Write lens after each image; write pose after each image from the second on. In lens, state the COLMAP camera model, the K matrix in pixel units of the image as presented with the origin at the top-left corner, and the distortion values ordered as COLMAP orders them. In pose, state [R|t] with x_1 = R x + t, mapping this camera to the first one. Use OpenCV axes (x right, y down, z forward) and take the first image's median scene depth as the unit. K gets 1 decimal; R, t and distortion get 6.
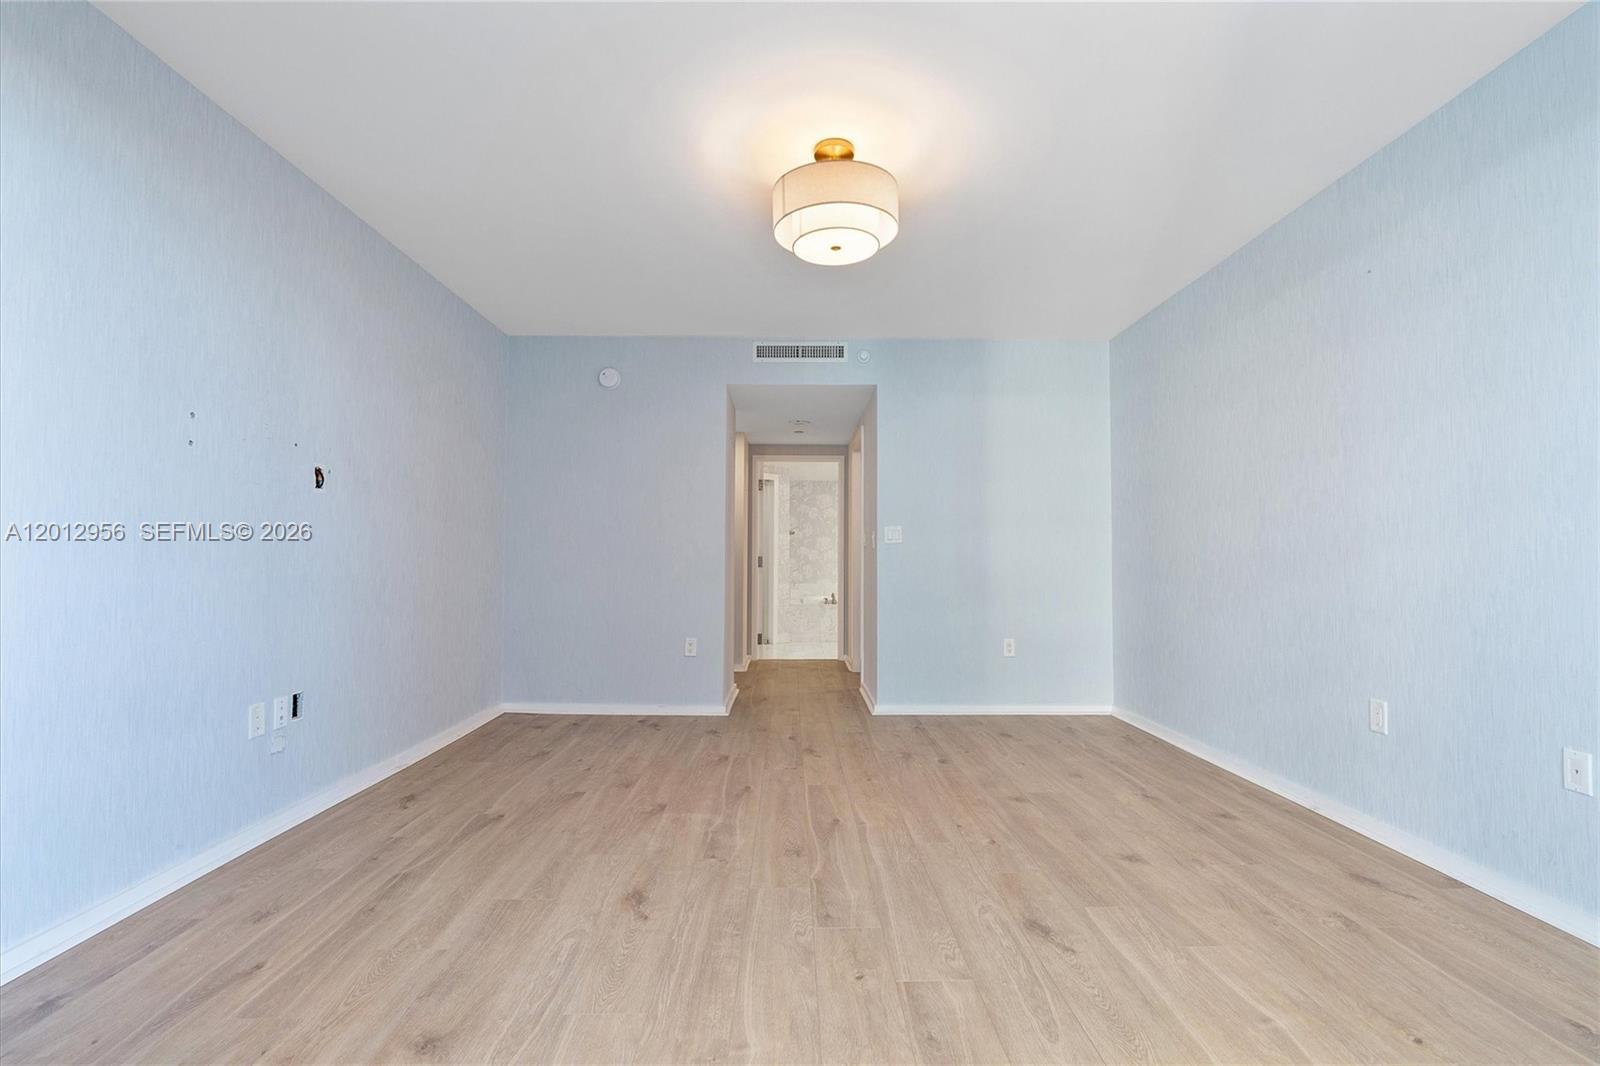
lens RADIAL K [[724.3, 0, 808.7], [0, 724.3, 527.8], [0, 0, 1]] dist [-0.006223, 0.000152]
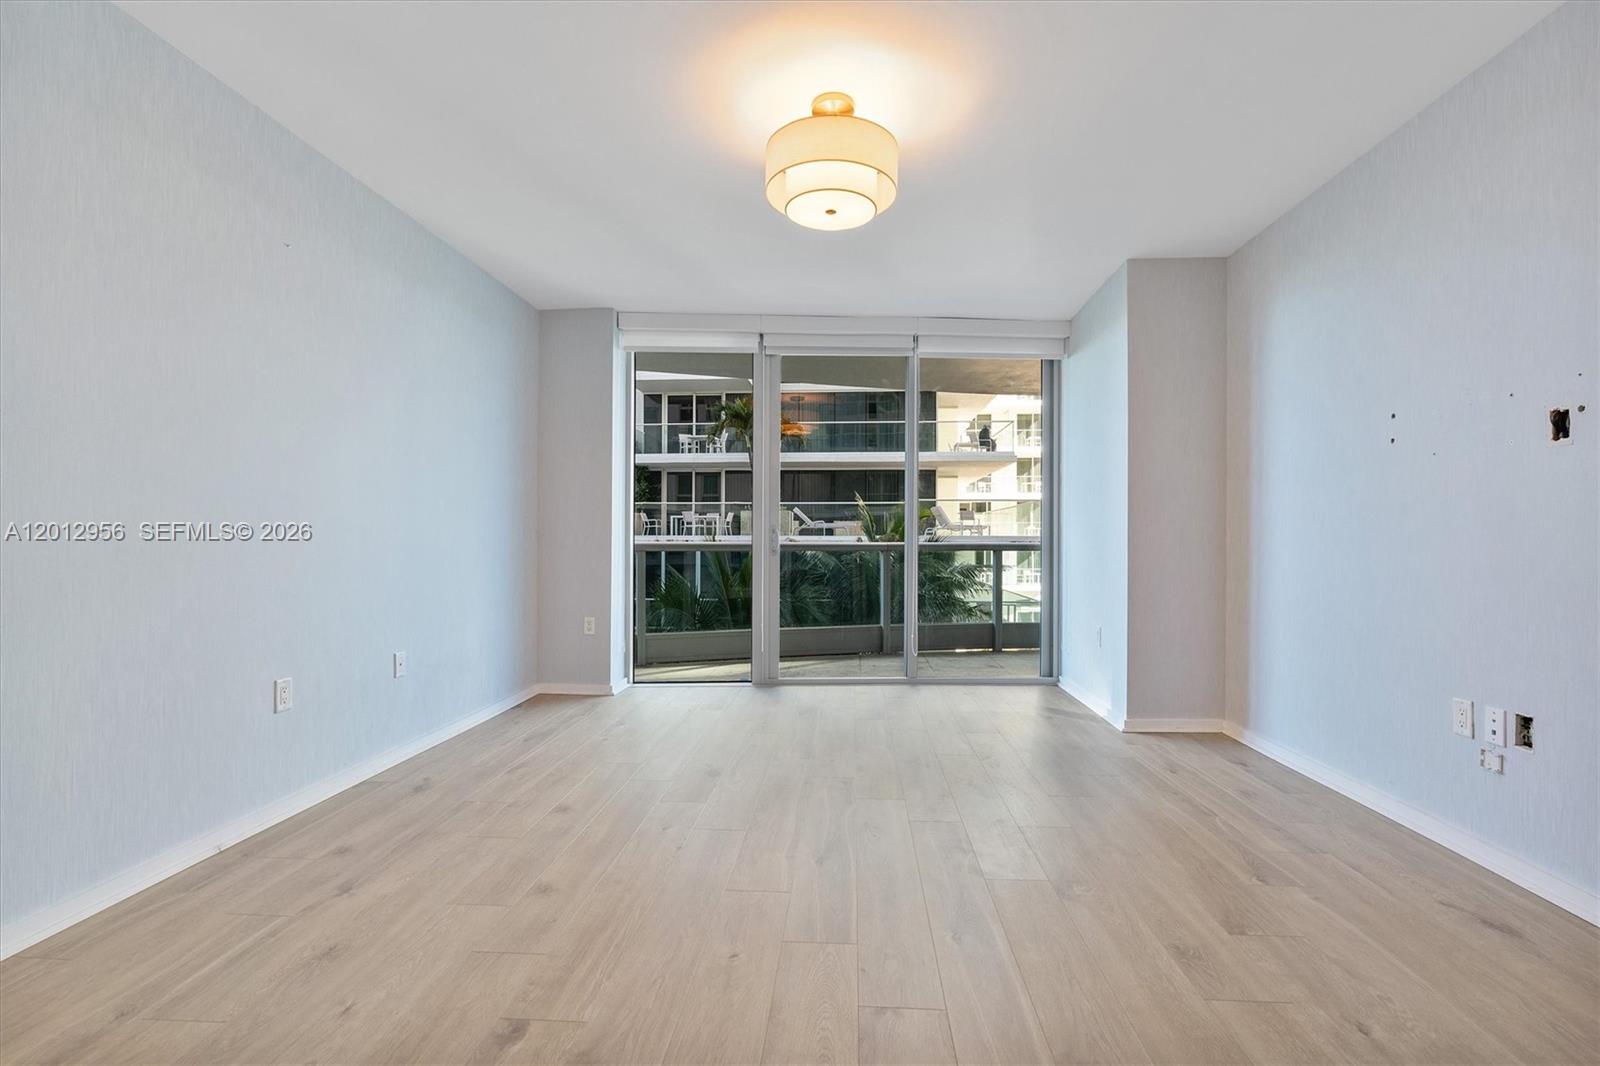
lens RADIAL K [[724.3, 0, 797.6], [0, 724.3, 533.2], [0, 0, 1]] dist [-0.006223, 0.000152]
pose [[-0.994904, -0.002587, 0.100790, -0.018712], [-0.008007, 0.998541, -0.053404, 0.086491], [-0.100505, -0.053939, -0.993473, 1.938927]]
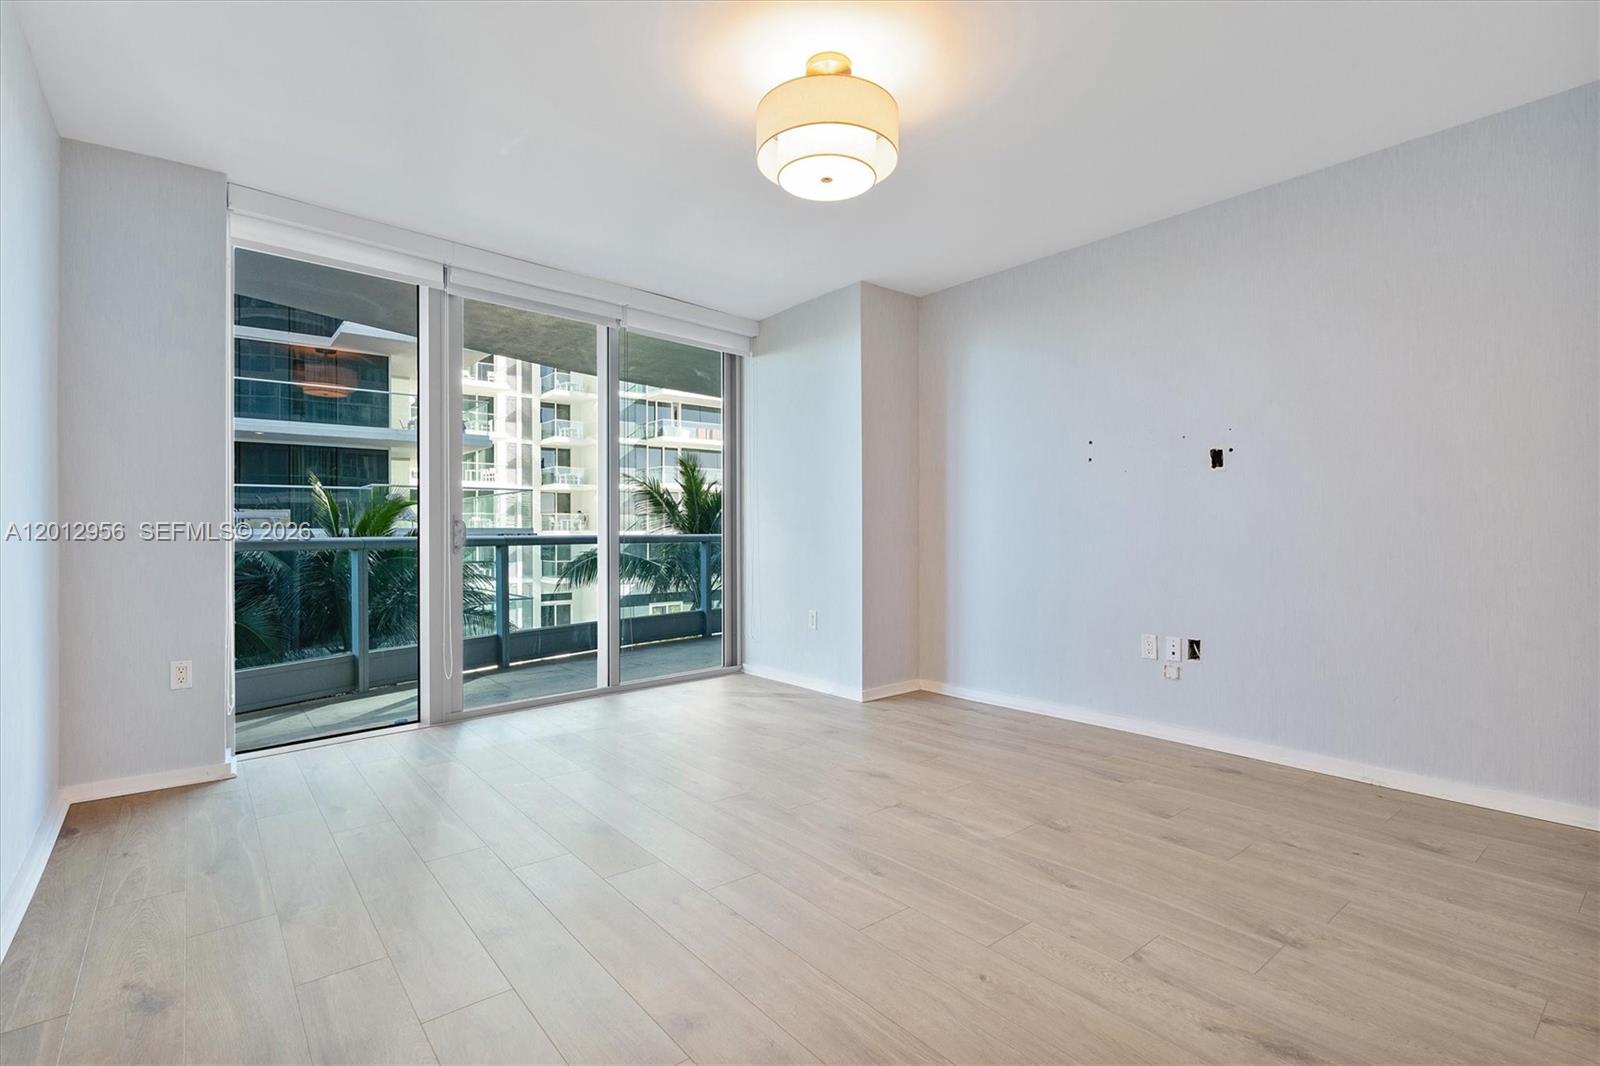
lens RADIAL K [[761.0, 0, 799.7], [0, 761.0, 525.0], [0, 0, 1]] dist [-0.012877, 0.002714]
pose [[-0.796188, -0.002296, -0.605045, 0.624799], [0.031010, 0.998524, -0.044594, 0.075530], [0.604255, -0.054268, -0.794941, 1.706696]]
